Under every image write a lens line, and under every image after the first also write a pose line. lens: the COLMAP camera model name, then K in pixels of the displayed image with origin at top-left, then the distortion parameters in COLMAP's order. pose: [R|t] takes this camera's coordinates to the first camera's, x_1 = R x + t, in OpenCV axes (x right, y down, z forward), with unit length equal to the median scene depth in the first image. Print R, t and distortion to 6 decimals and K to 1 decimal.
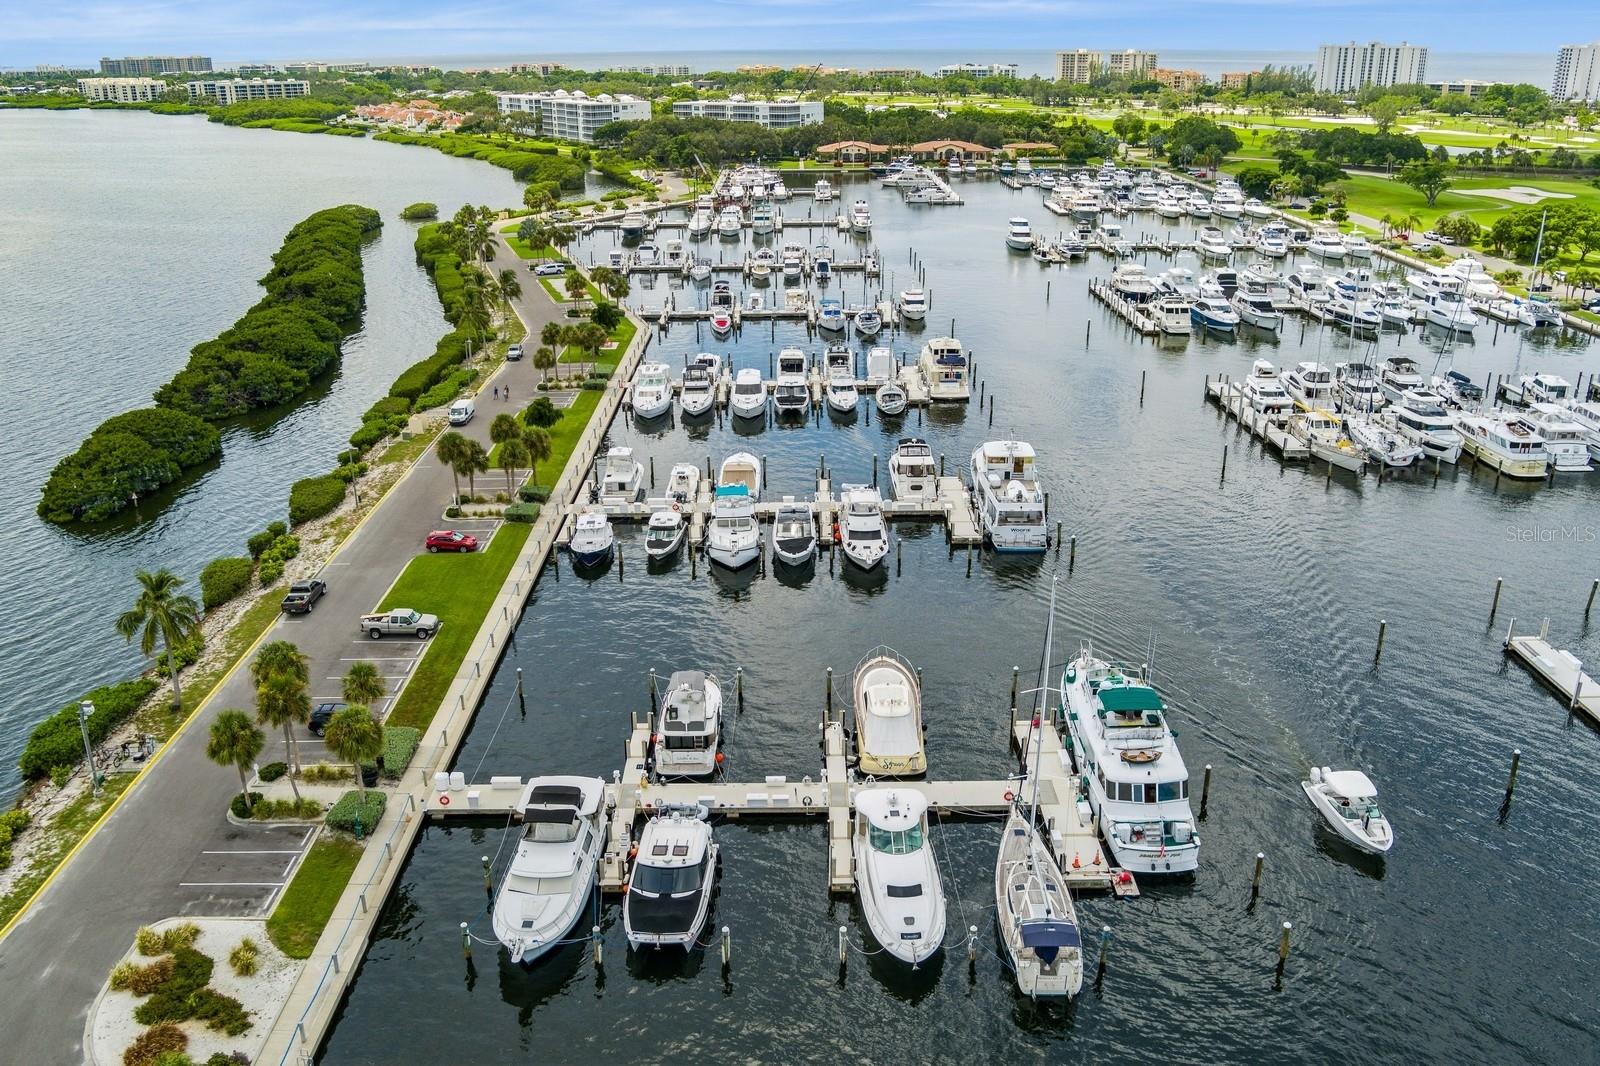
lens RADIAL K [[1306.3, 0, 776.0], [0, 1306.3, 557.6], [0, 0, 1]] dist [-0.085231, 0.051128]
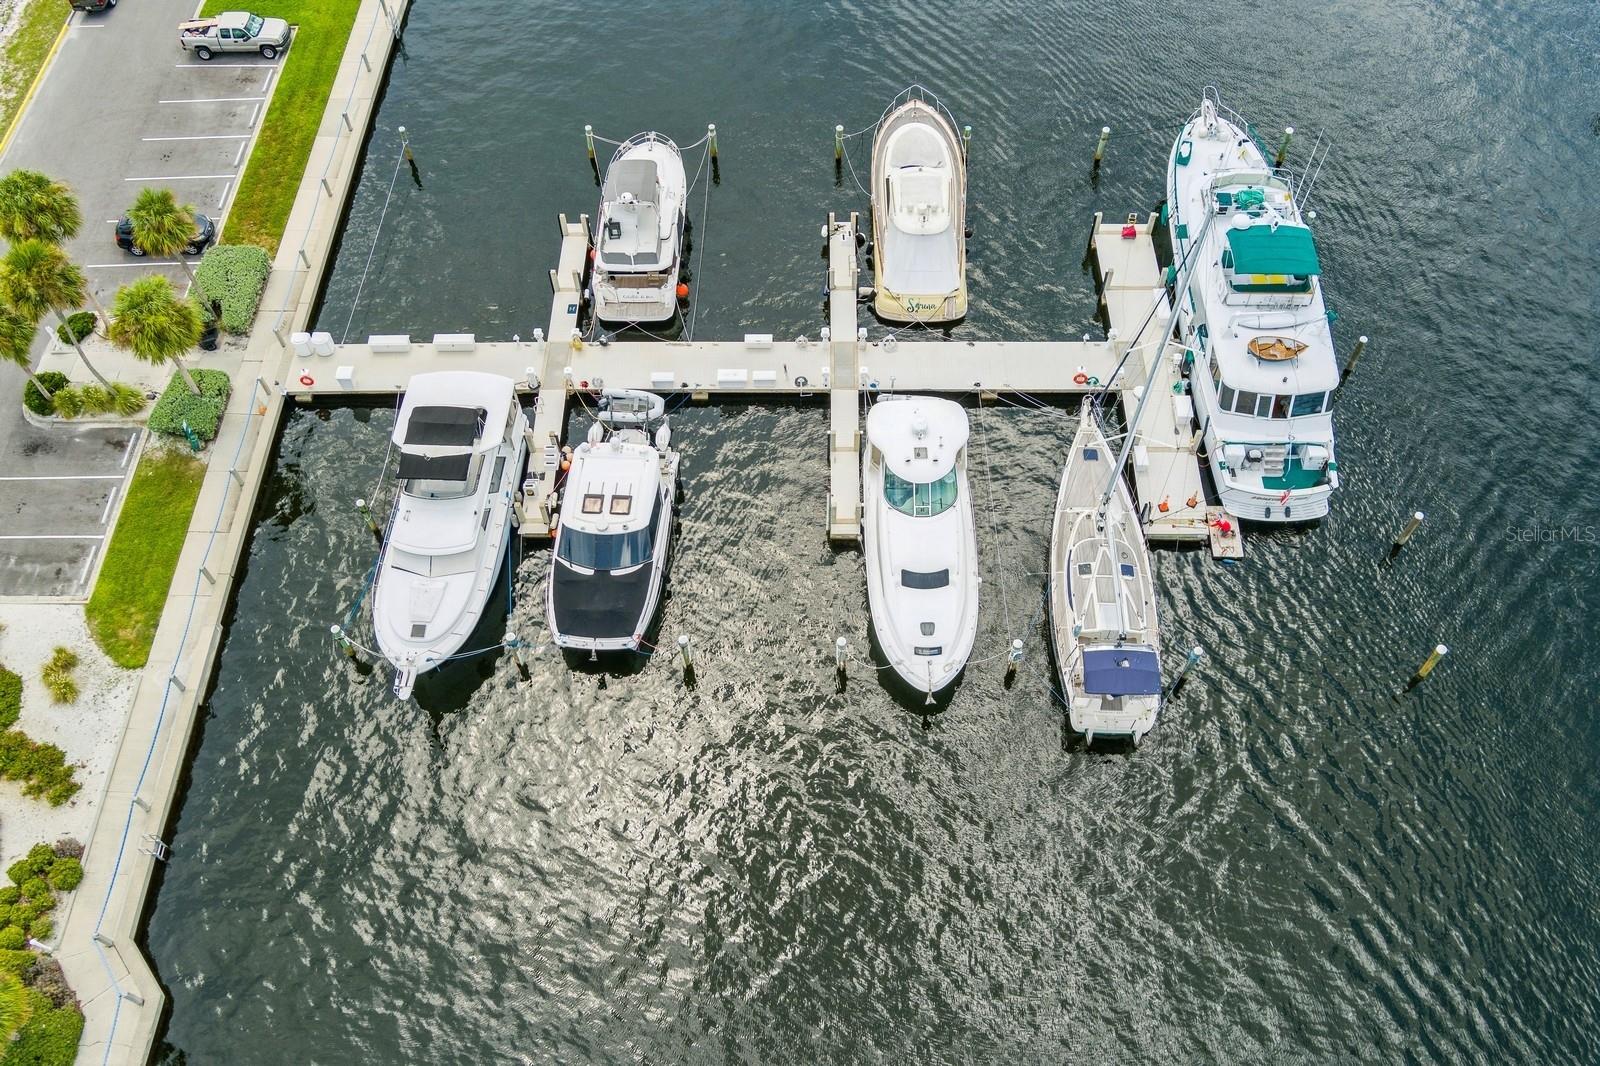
lens RADIAL K [[1306.3, 0, 776.0], [0, 1306.3, 557.6], [0, 0, 1]] dist [-0.085231, 0.051128]
pose [[0.999850, 0.002995, -0.017051, 0.023975], [0.007519, 0.812060, 0.583525, -0.164642], [0.015594, -0.583566, 0.811916, 0.370244]]
